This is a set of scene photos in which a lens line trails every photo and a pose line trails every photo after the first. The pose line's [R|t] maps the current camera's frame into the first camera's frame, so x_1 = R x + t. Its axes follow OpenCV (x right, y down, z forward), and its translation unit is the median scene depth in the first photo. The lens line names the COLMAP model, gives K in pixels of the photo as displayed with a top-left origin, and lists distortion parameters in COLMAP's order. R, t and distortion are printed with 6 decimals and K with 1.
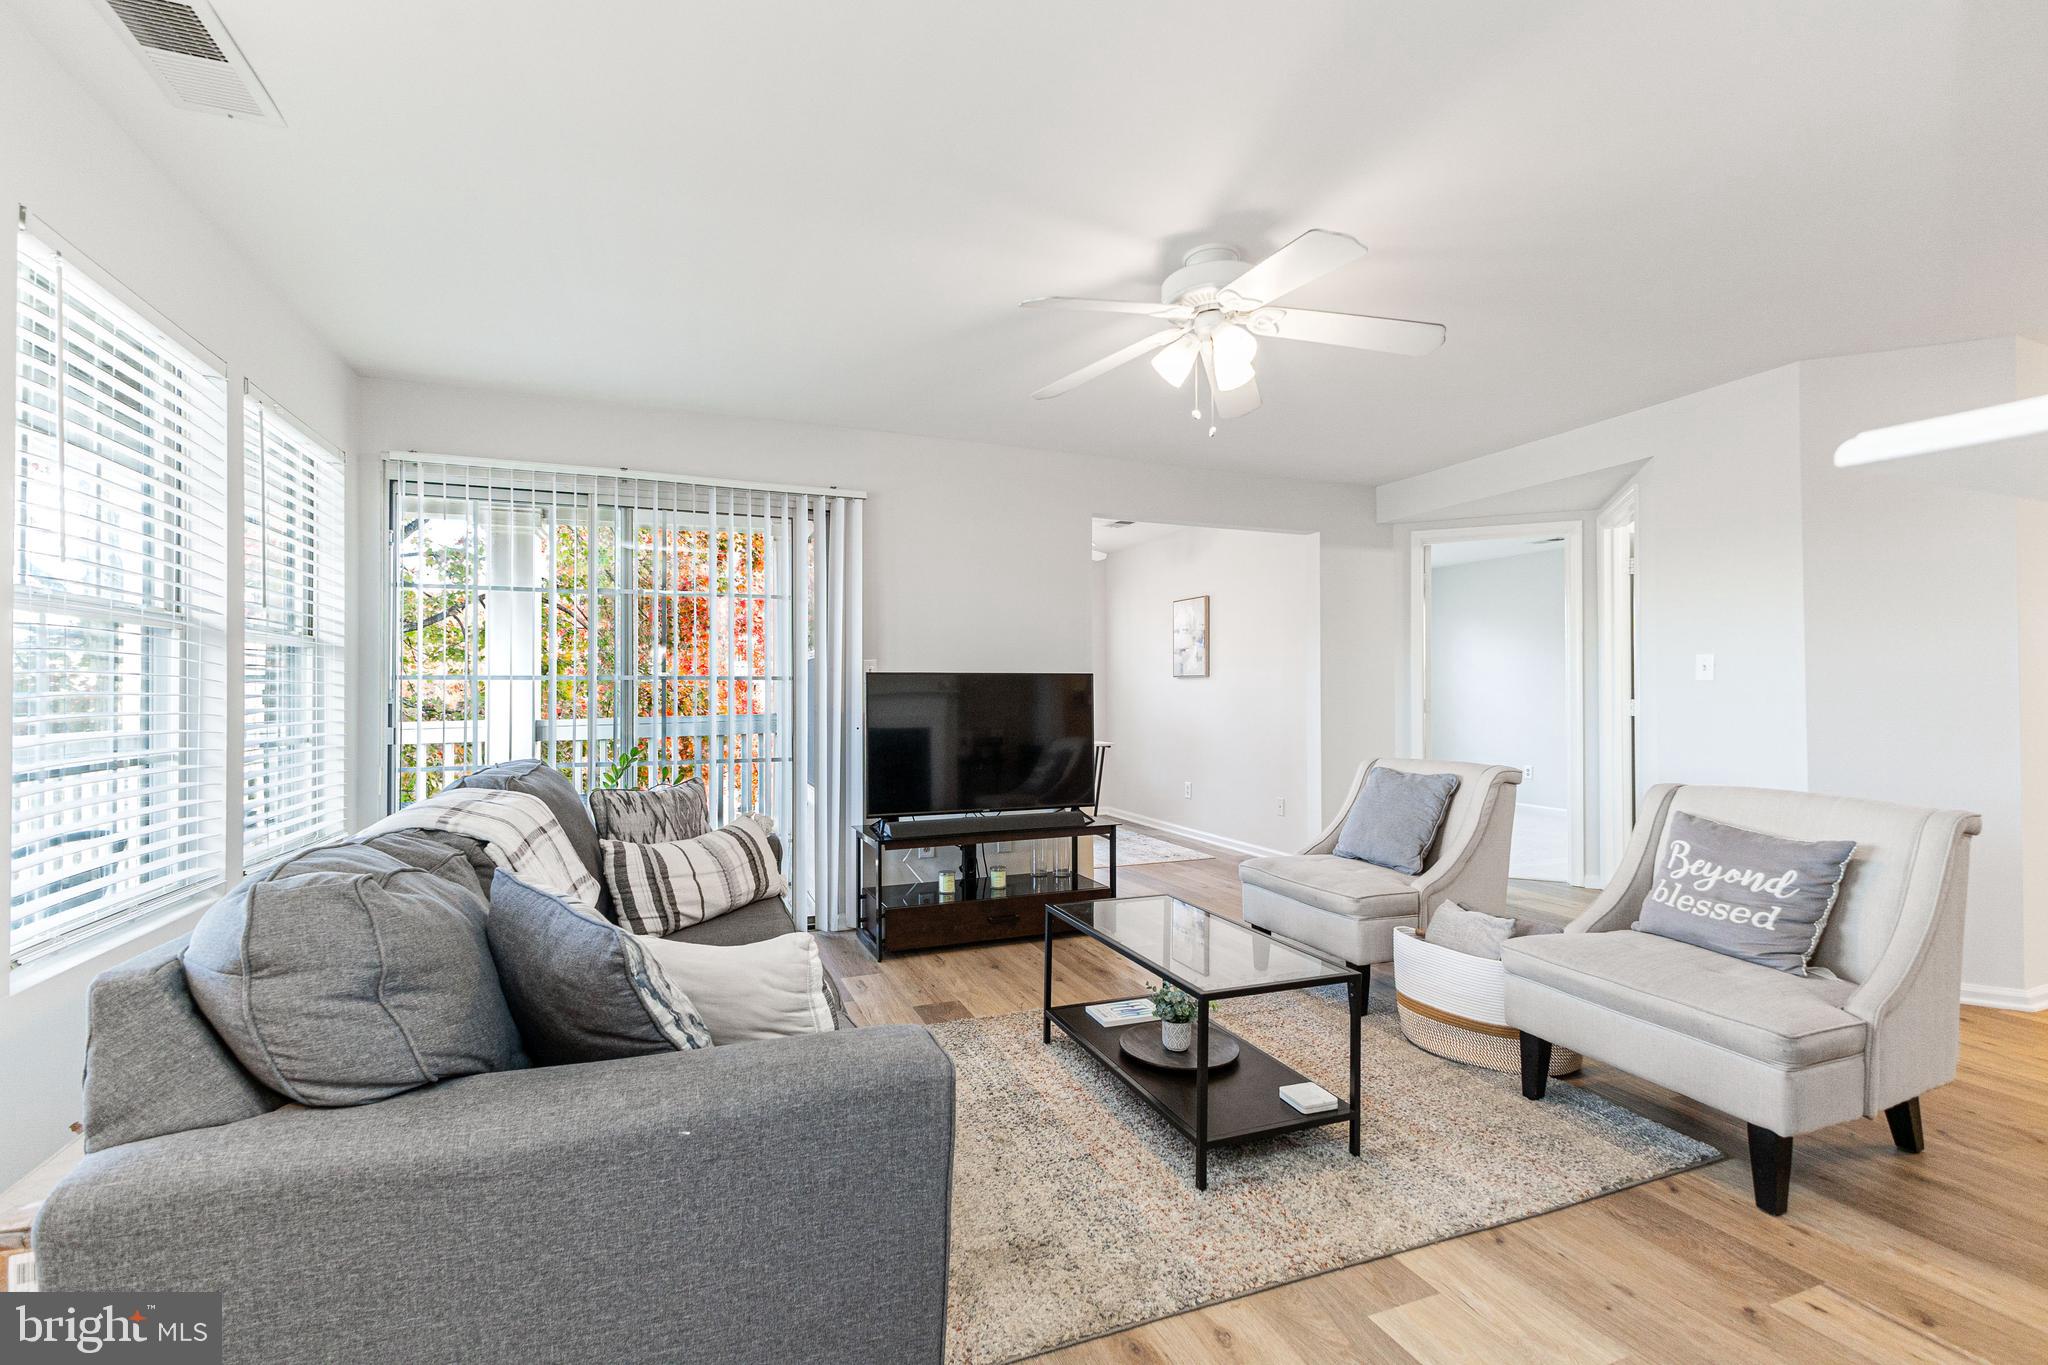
lens RADIAL K [[888.8, 0, 1038.6], [0, 888.8, 693.8], [0, 0, 1]] dist [0.000865, 0.000084]
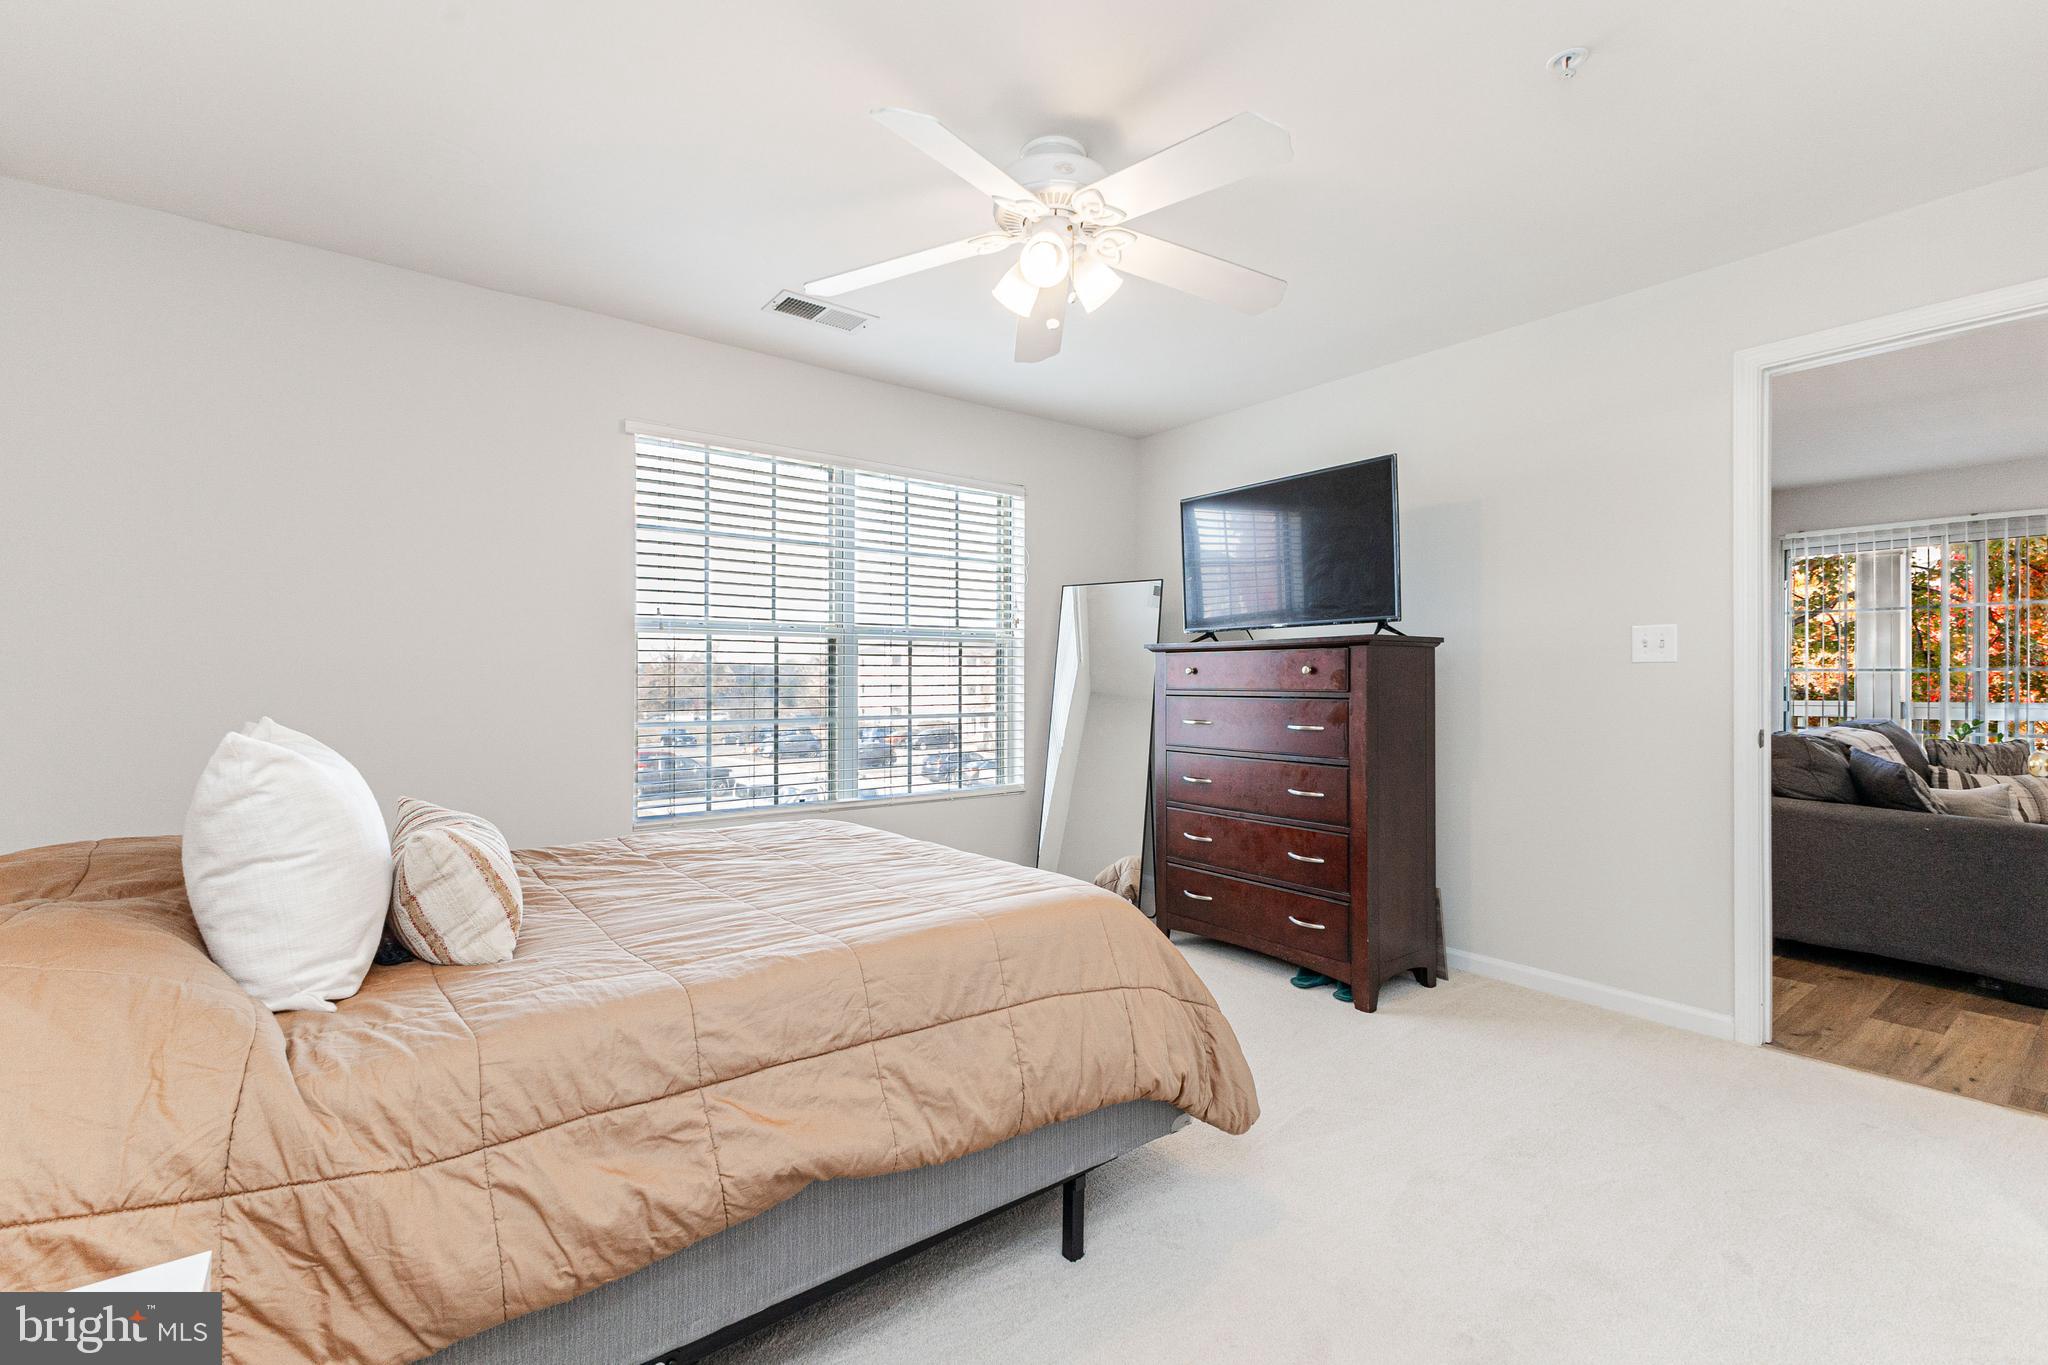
lens RADIAL K [[888.8, 0, 972.0], [0, 888.8, 680.5], [0, 0, 1]] dist [0.000103, -0.000394]
pose [[0.222295, -0.003512, -0.974973, 0.732161], [-0.000008, 0.999994, -0.003604, 0.000183], [0.974979, 0.000808, 0.222294, -1.135814]]
